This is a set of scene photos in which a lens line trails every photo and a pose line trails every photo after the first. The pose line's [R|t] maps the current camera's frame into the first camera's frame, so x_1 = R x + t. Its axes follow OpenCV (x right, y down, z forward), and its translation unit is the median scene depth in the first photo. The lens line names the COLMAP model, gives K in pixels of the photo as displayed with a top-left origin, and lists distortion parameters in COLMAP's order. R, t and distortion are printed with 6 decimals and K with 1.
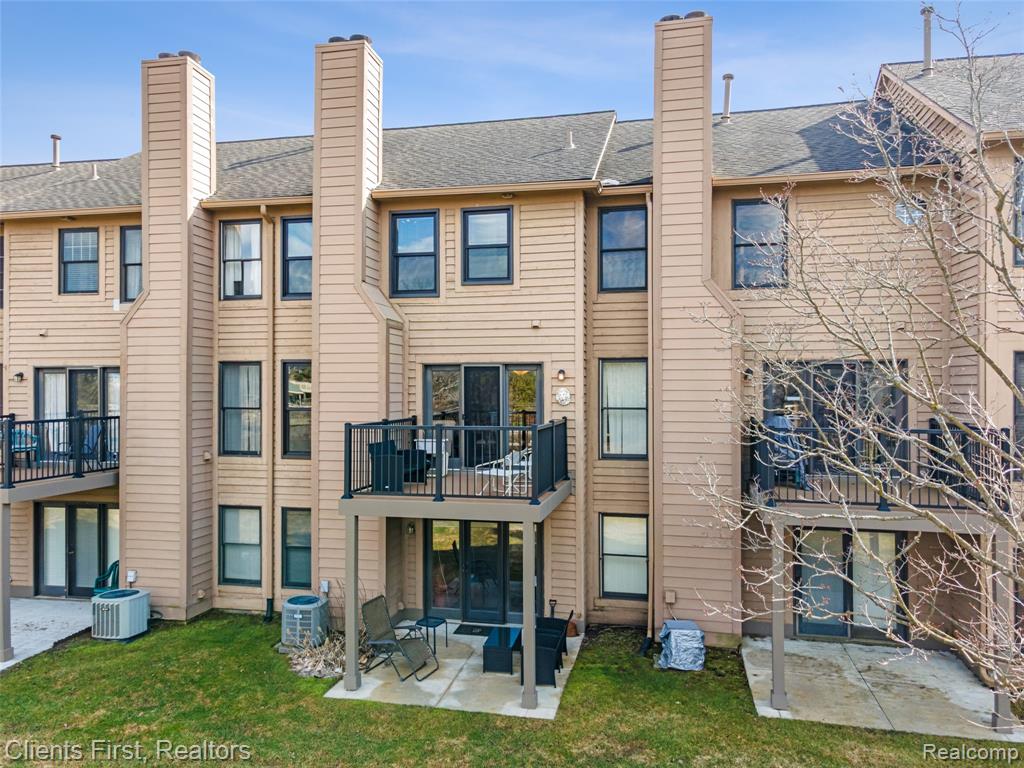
lens RADIAL K [[753.7, 0, 512.0], [0, 753.7, 384.0], [0, 0, 1]] dist [0.047349, 0.001873]
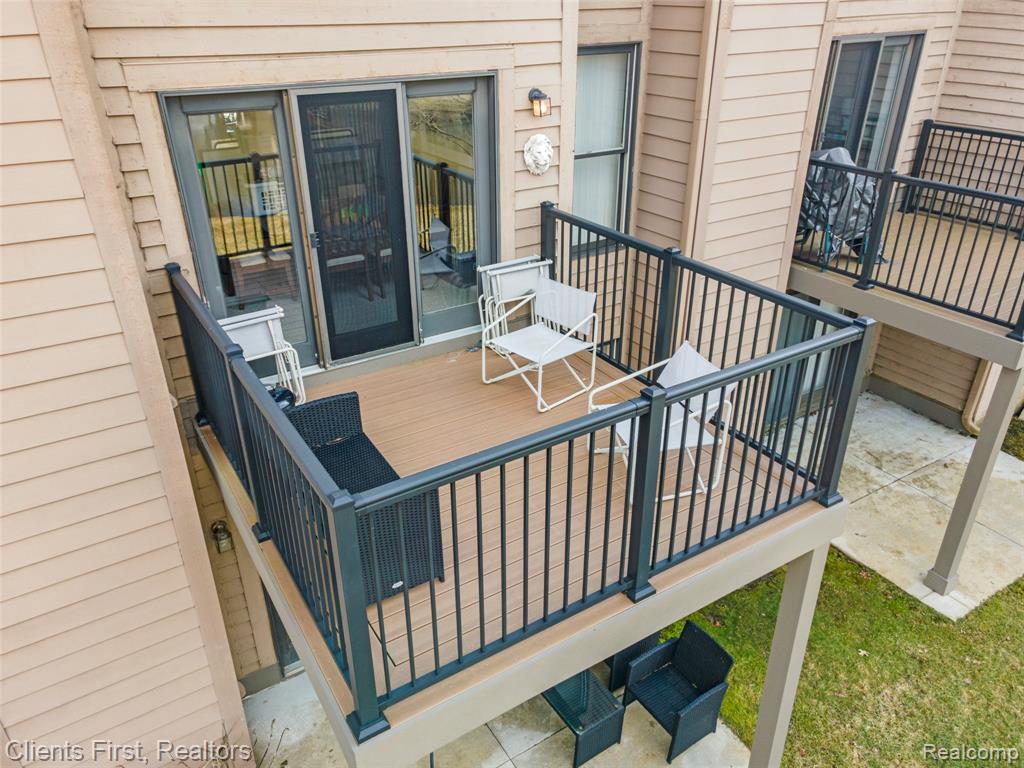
lens RADIAL K [[753.7, 0, 512.0], [0, 753.7, 384.0], [0, 0, 1]] dist [0.047349, 0.001873]
pose [[0.714016, -0.328775, 0.618133, -0.251925], [0.001028, 0.883375, 0.468666, -0.069867], [-0.700129, -0.334000, 0.631081, 0.680582]]
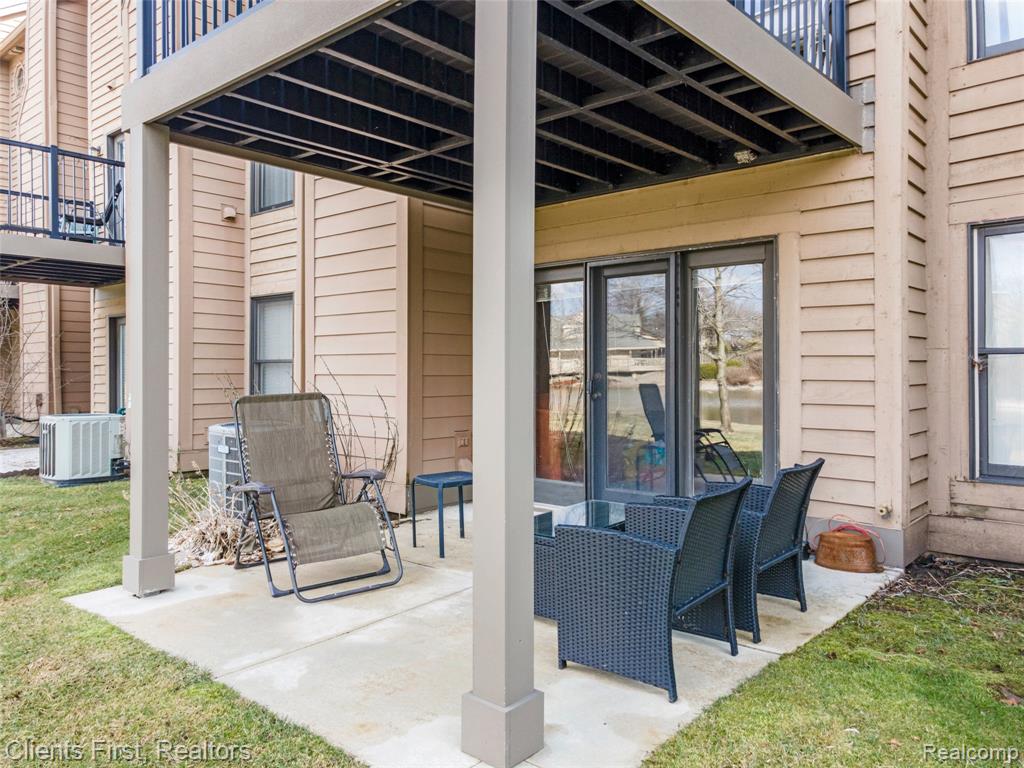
lens RADIAL K [[774.8, 0, 516.6], [0, 774.8, 361.3], [0, 0, 1]] dist [0.048023, 0.000601]
pose [[0.876570, -0.003159, -0.481264, 0.108798], [-0.001788, 0.999950, -0.009821, 0.237245], [0.481271, 0.009469, 0.876521, 0.610865]]
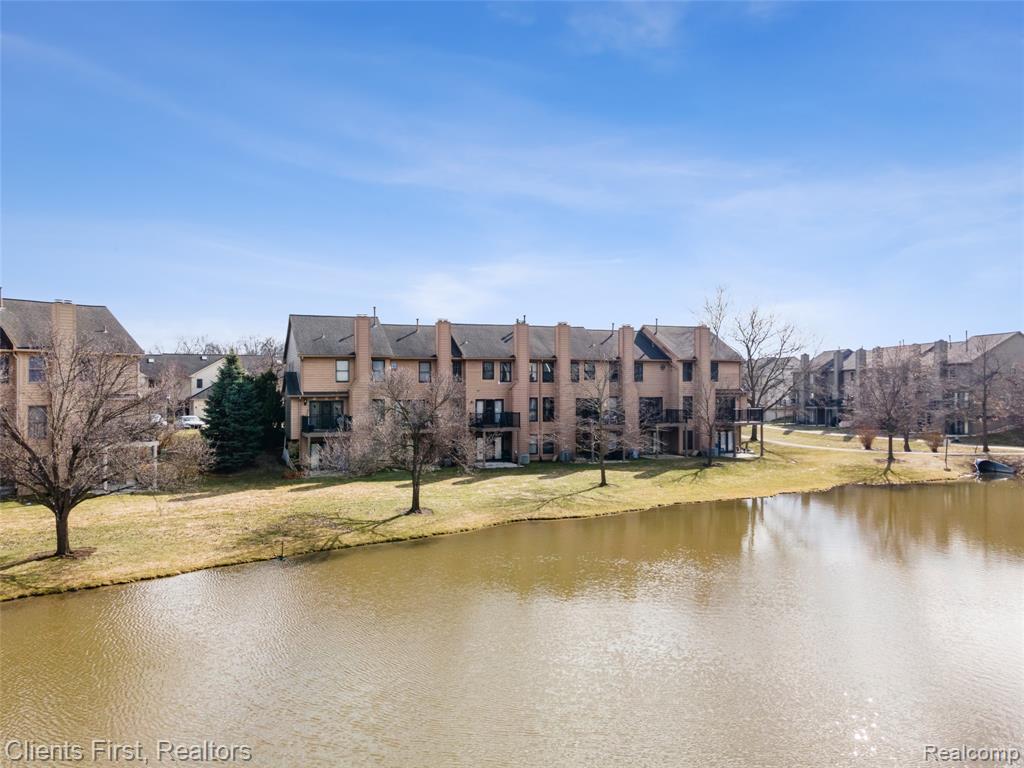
lens RADIAL K [[753.7, 0, 512.0], [0, 753.7, 384.0], [0, 0, 1]] dist [0.047349, 0.001873]
pose [[0.834165, 0.003628, 0.551503, -2.808280], [0.005683, 0.999869, -0.015173, -0.044731], [-0.551486, 0.015791, 0.834035, -2.374635]]
